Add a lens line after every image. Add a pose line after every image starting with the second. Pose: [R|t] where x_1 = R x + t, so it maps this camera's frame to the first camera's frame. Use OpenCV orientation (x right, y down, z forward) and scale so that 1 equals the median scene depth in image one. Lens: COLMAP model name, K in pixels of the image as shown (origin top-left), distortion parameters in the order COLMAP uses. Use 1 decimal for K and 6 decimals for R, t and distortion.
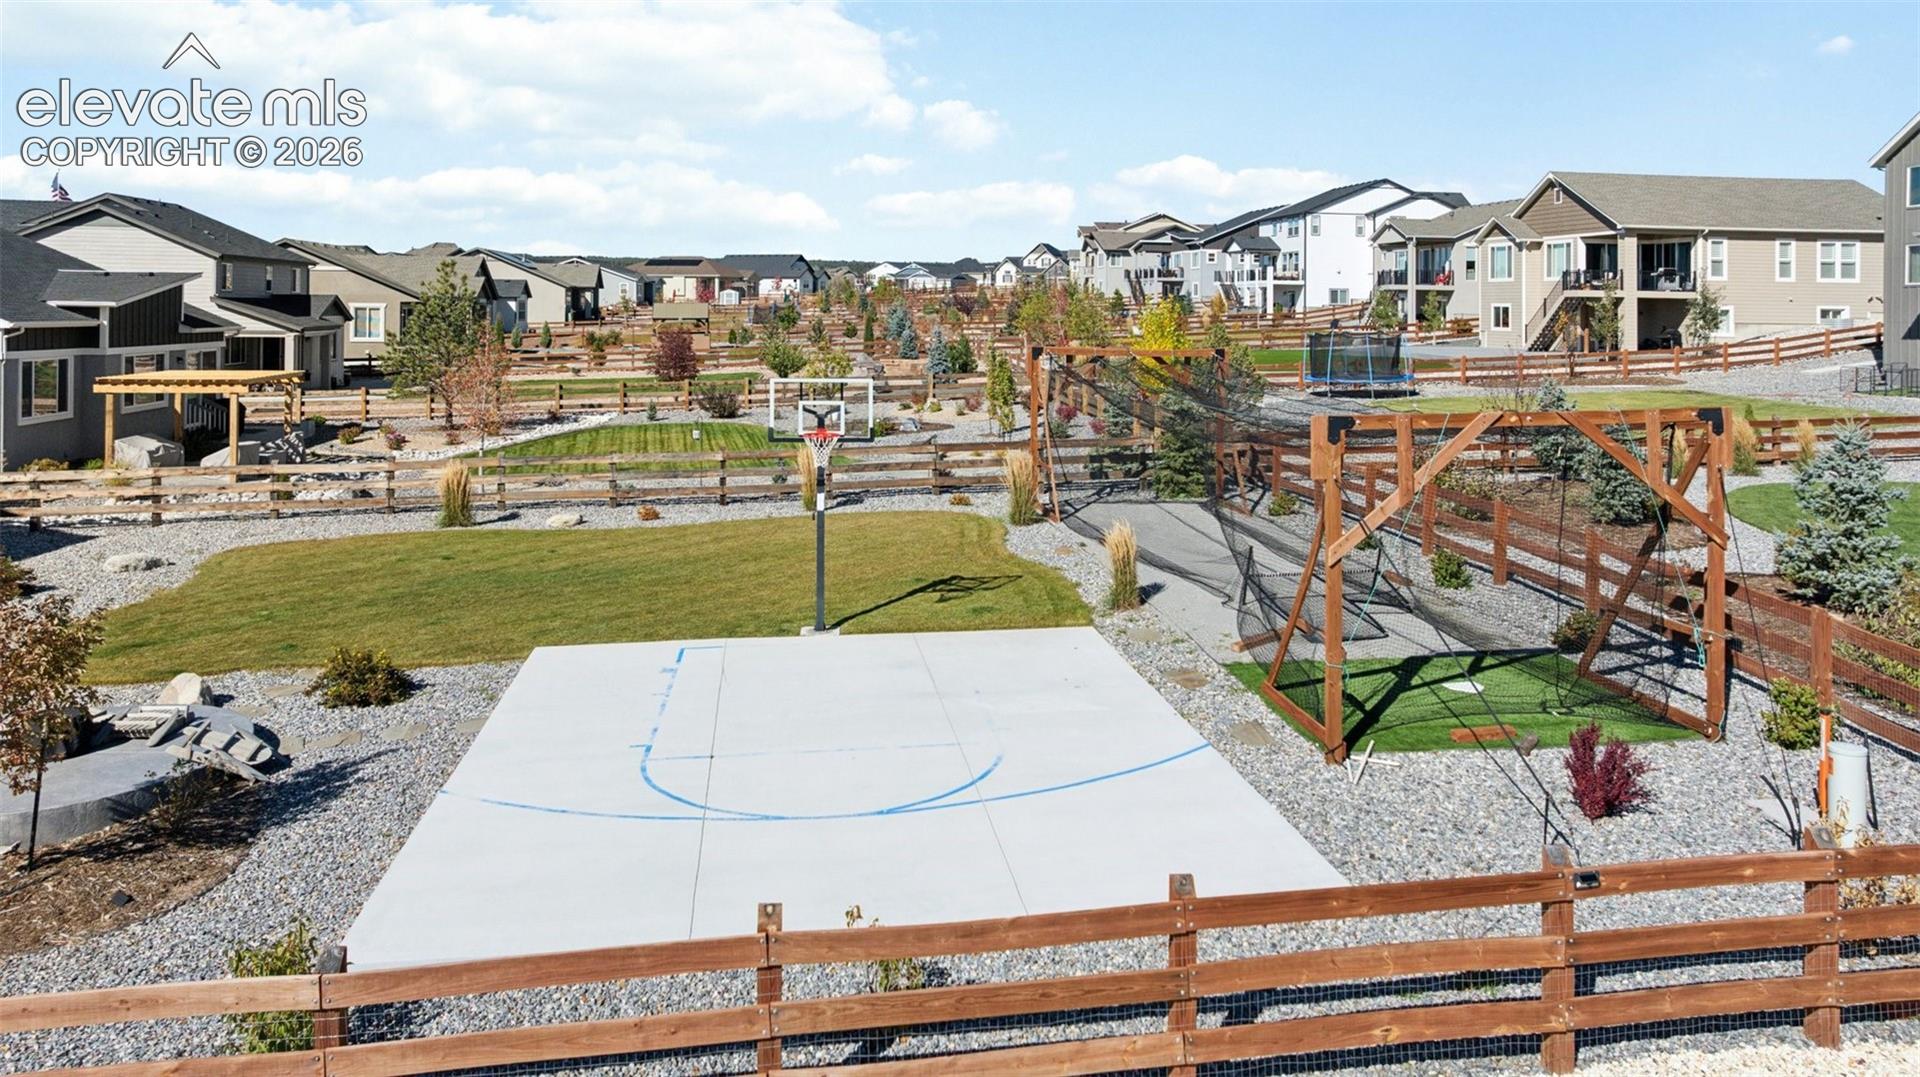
lens RADIAL K [[1441.2, 0, 974.2], [0, 1441.2, 496.8], [0, 0, 1]] dist [-0.017421, -0.002399]
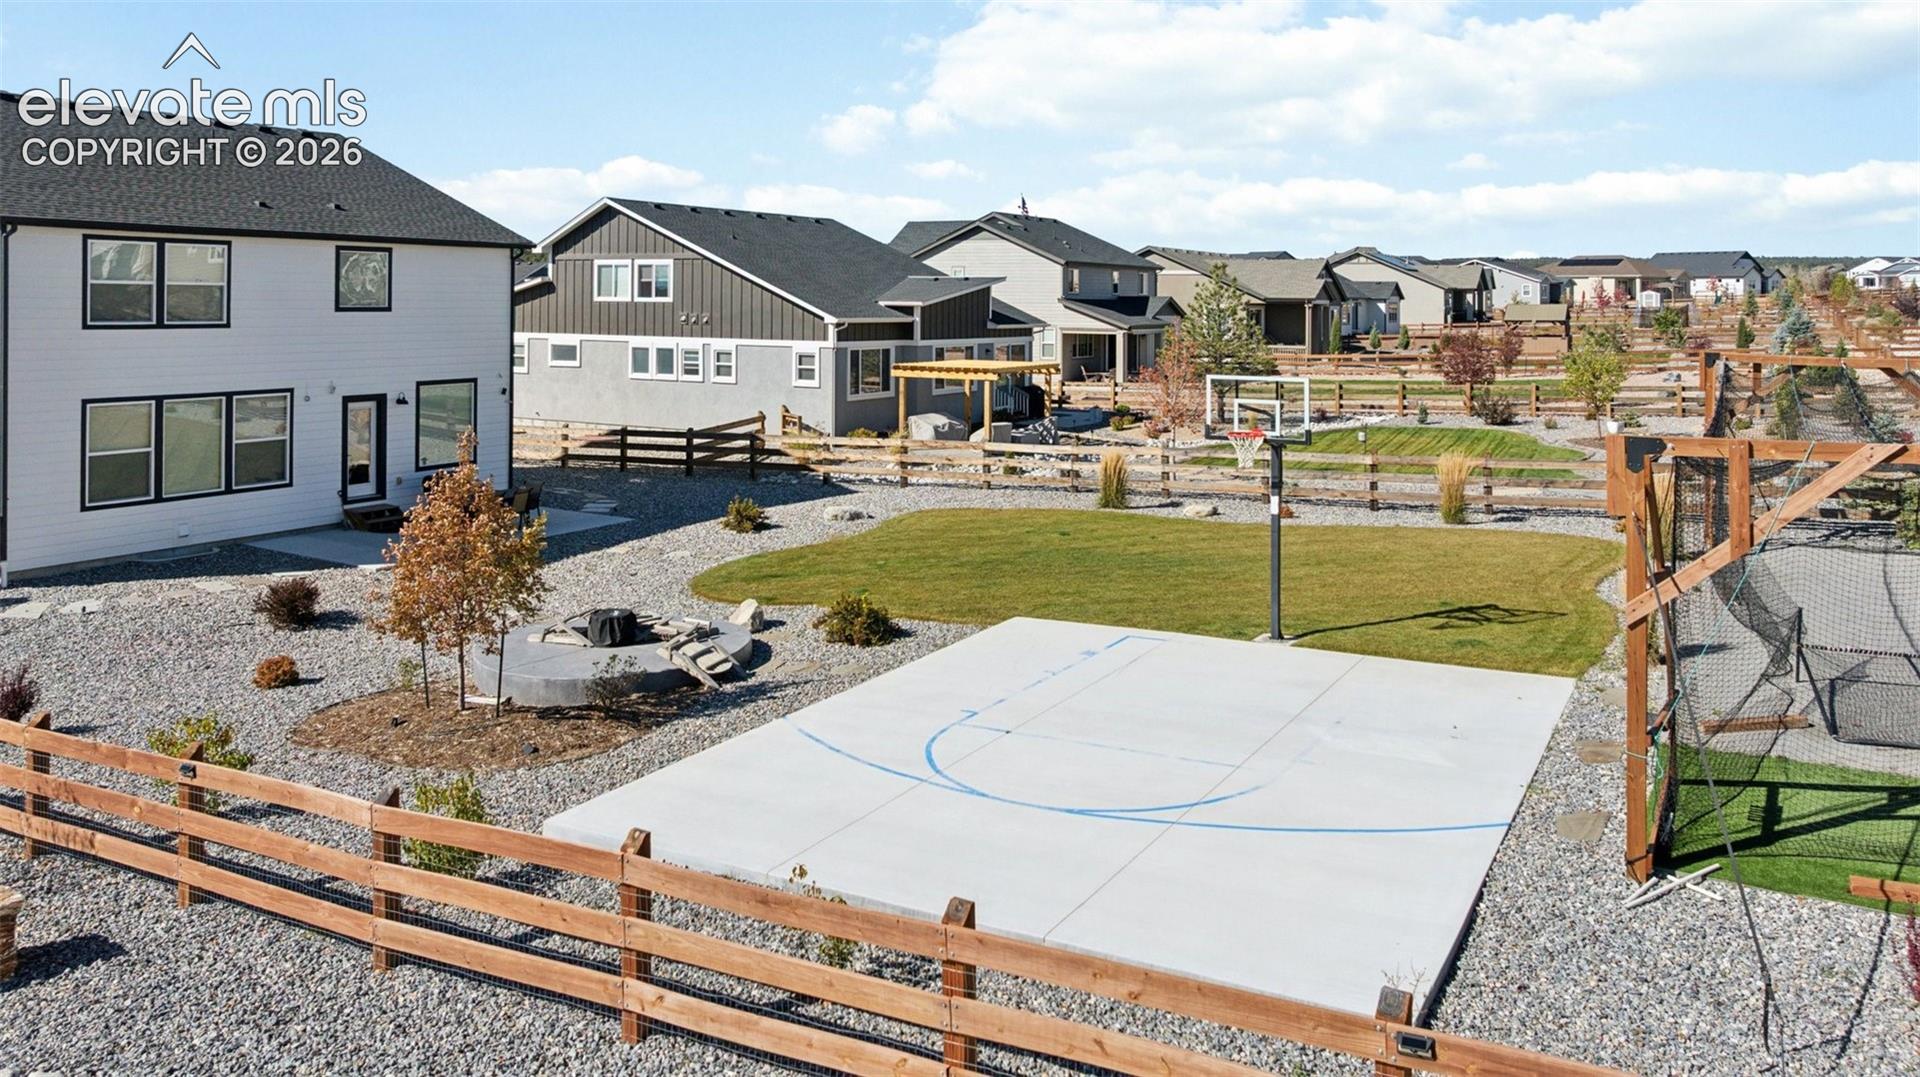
lens RADIAL K [[1424.1, 0, 975.0], [0, 1424.1, 532.7], [0, 0, 1]] dist [-0.019375, 0.000154]
pose [[0.792307, 0.093236, -0.602957, 0.194202], [-0.078680, 0.995617, 0.050565, -0.006769], [0.605029, 0.007378, 0.796170, 0.075533]]
